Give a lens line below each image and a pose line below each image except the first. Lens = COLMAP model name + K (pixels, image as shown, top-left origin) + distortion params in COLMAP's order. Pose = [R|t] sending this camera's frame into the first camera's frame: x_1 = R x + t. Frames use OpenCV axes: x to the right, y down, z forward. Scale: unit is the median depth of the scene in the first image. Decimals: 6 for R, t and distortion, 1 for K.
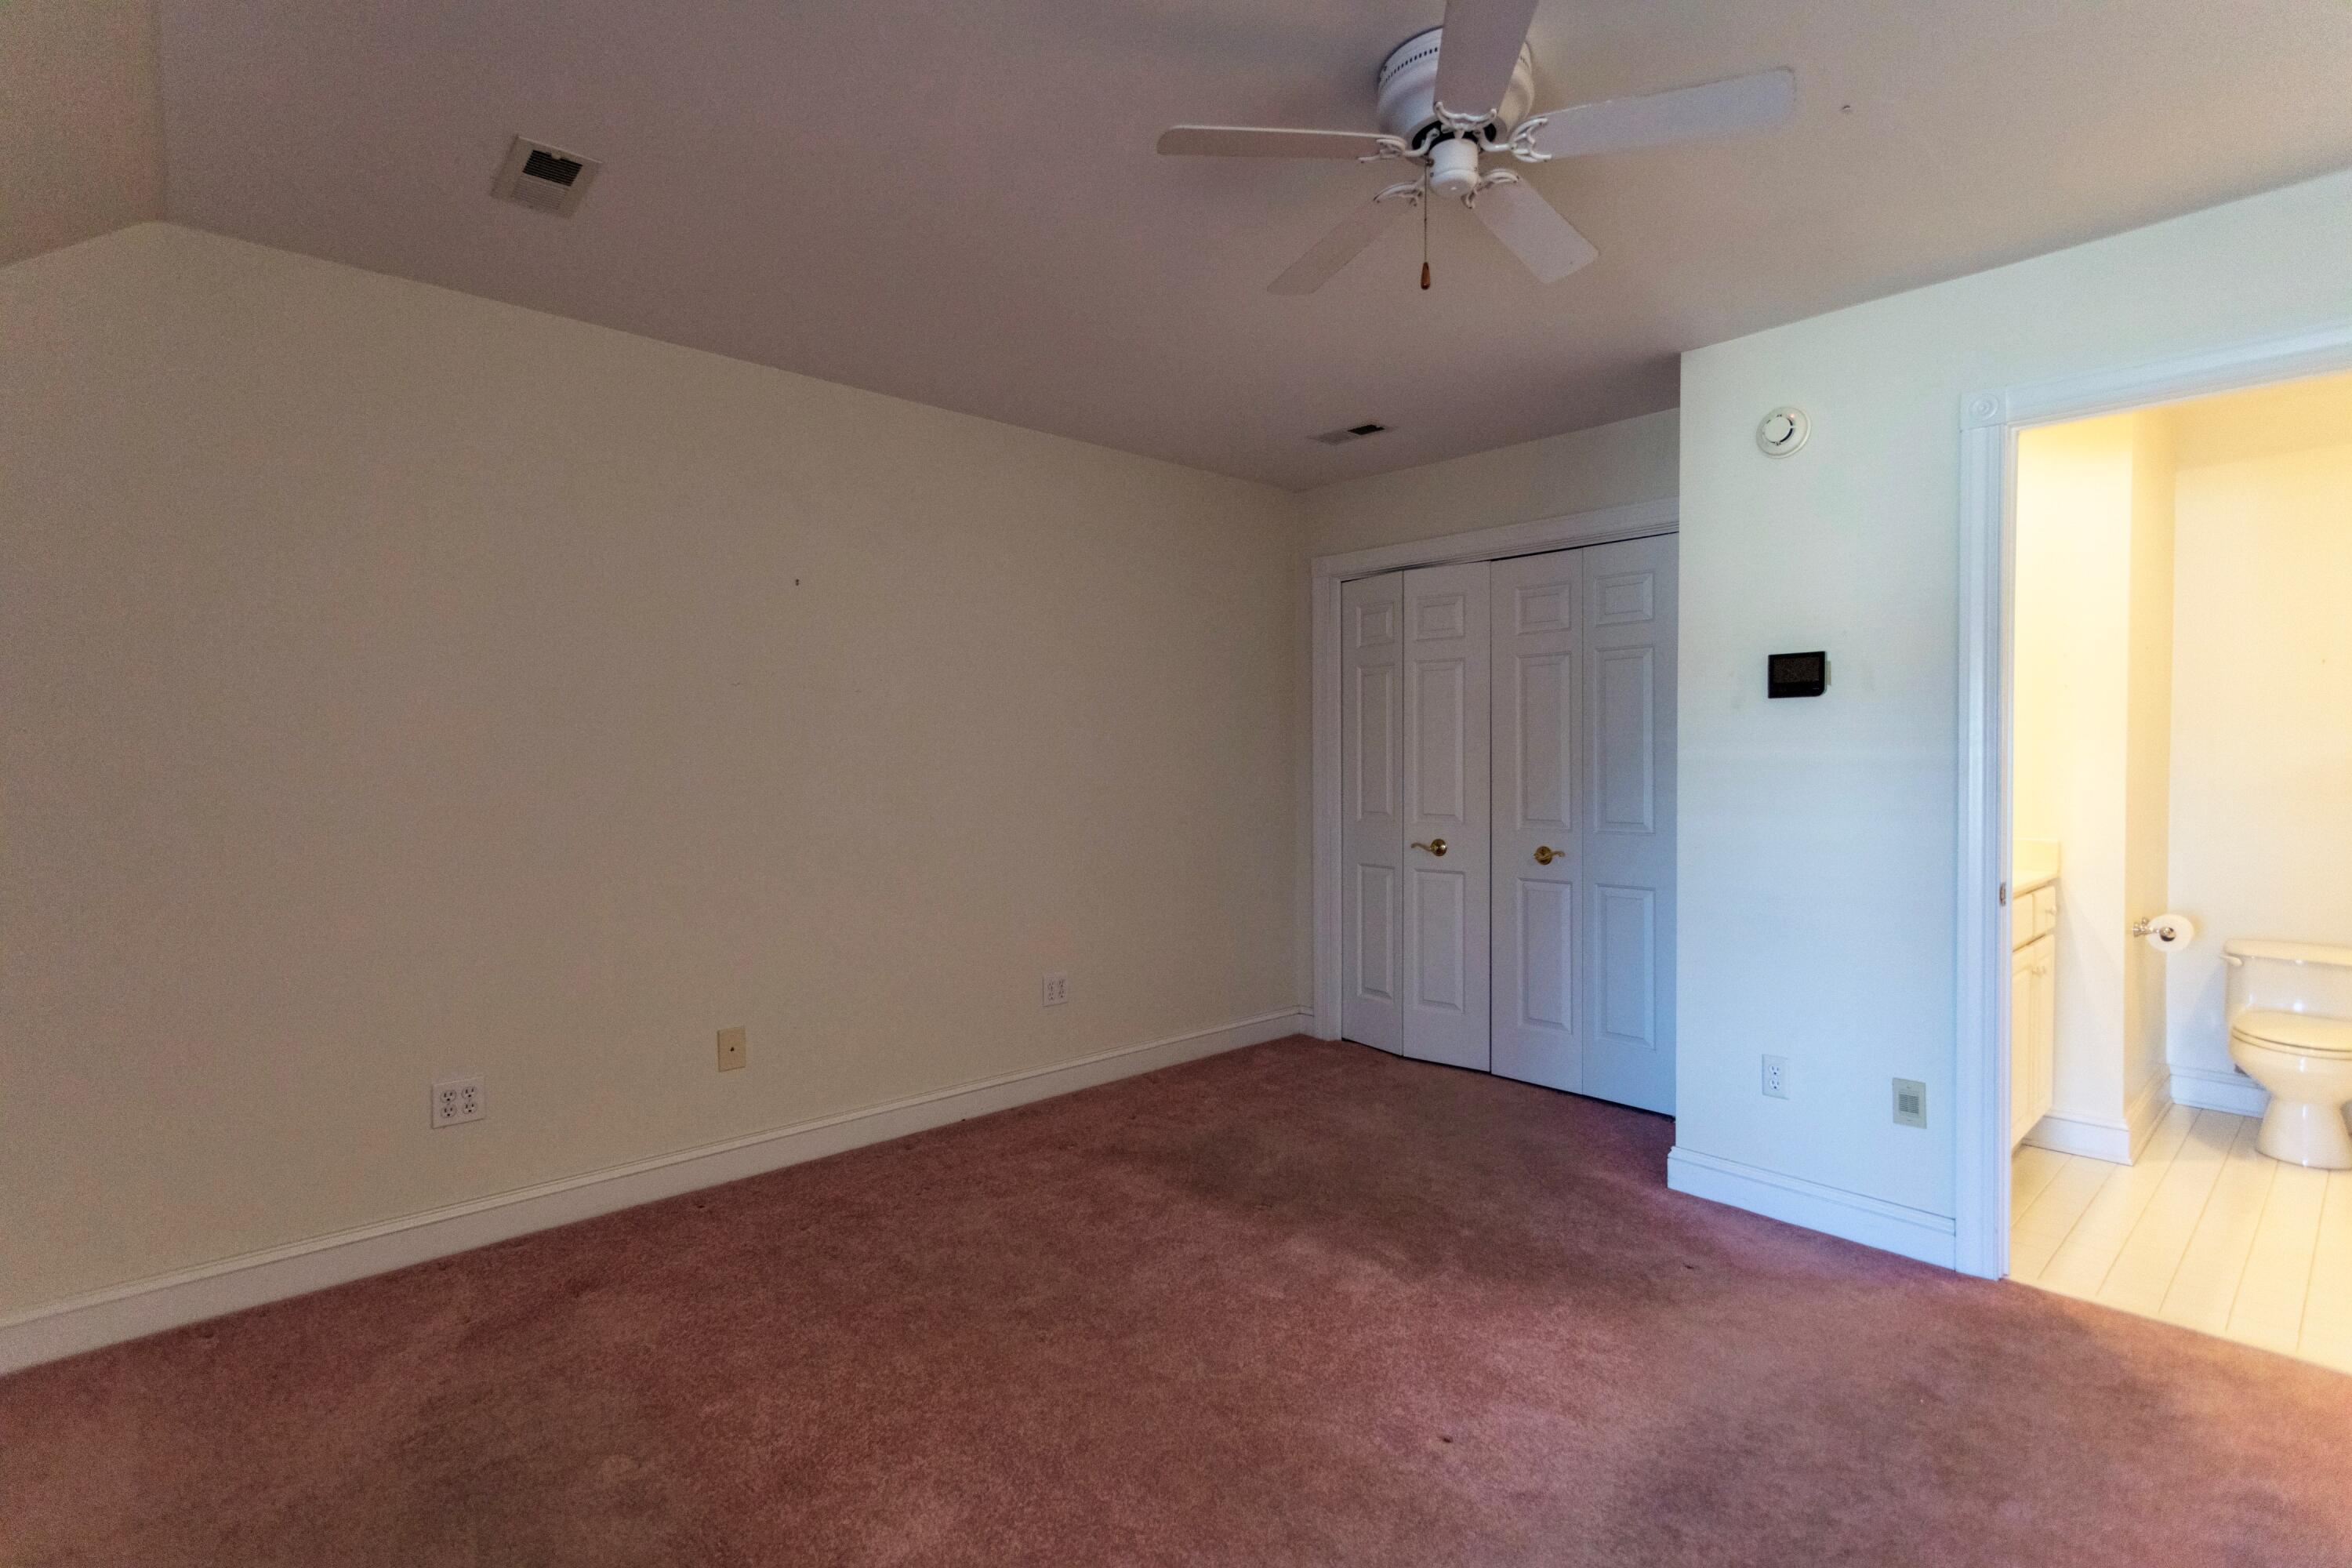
lens RADIAL K [[1123.3, 0, 1151.8], [0, 1123.3, 774.8], [0, 0, 1]] dist [0.009328, -0.001465]
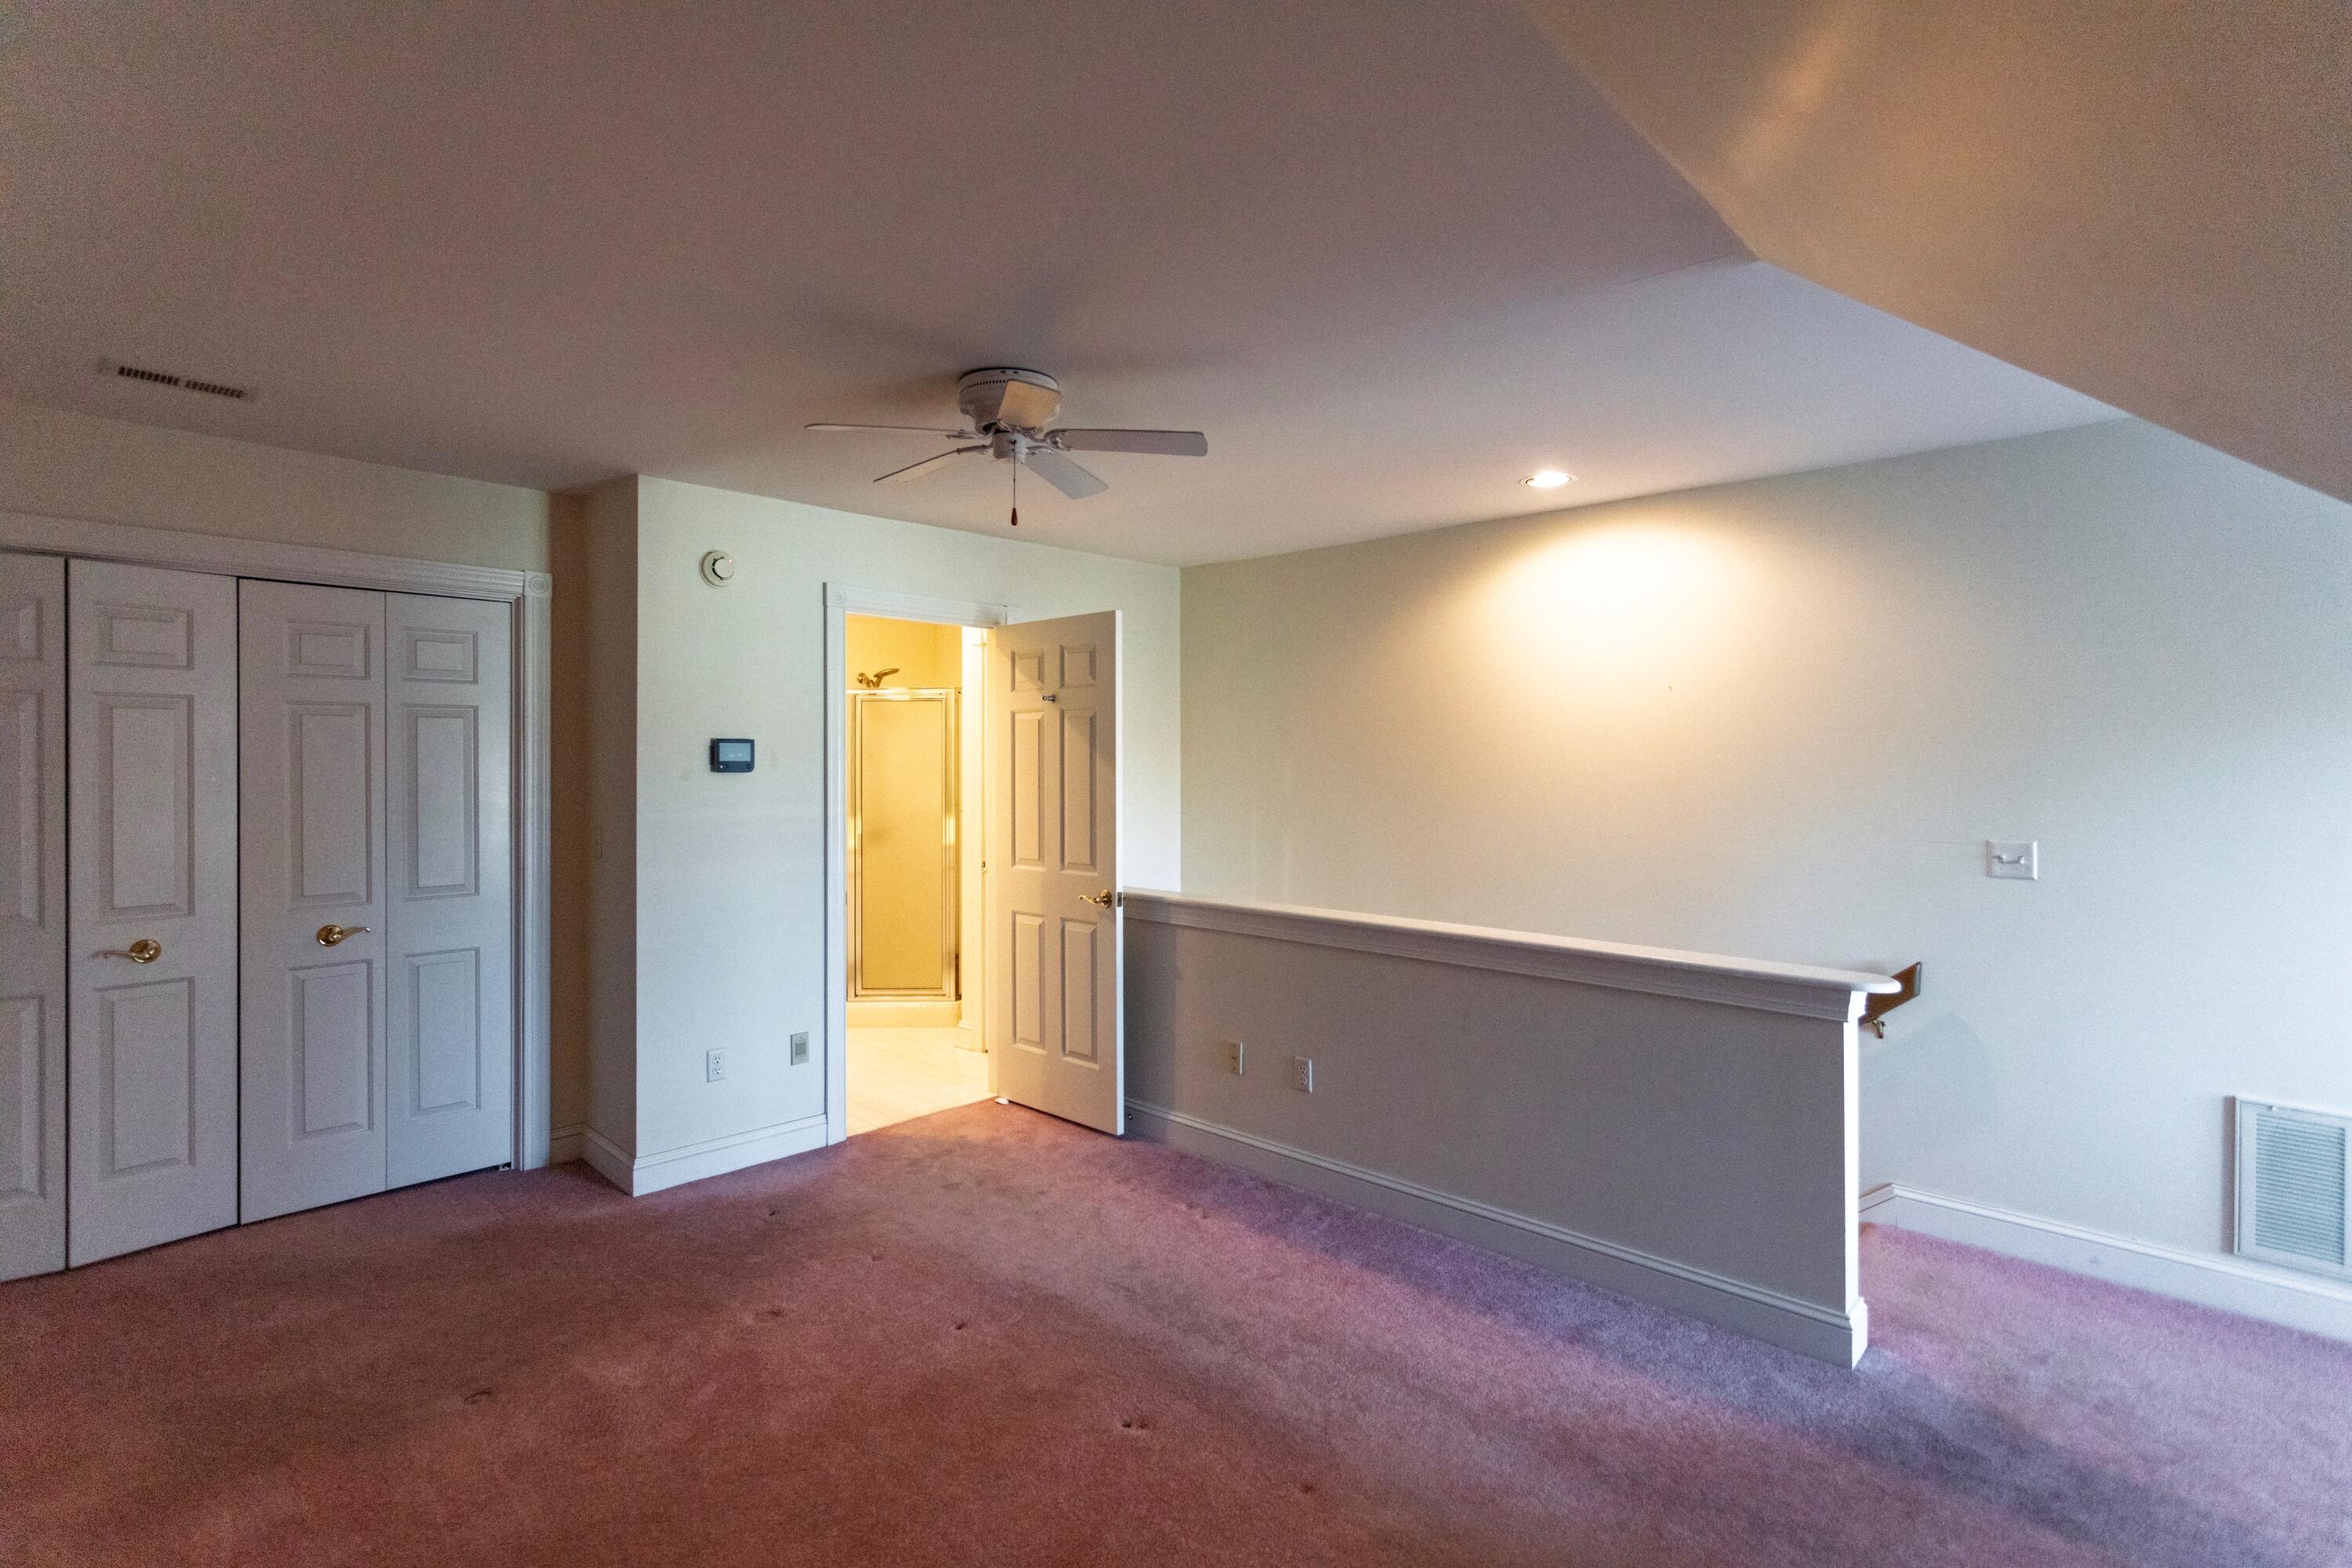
lens RADIAL K [[1123.3, 0, 1151.8], [0, 1123.3, 774.8], [0, 0, 1]] dist [0.009328, -0.001465]
pose [[-0.078853, 0.003356, 0.996881, -0.754829], [0.017293, 0.999848, -0.001998, -0.052193], [-0.996736, 0.017081, -0.078899, 0.583757]]
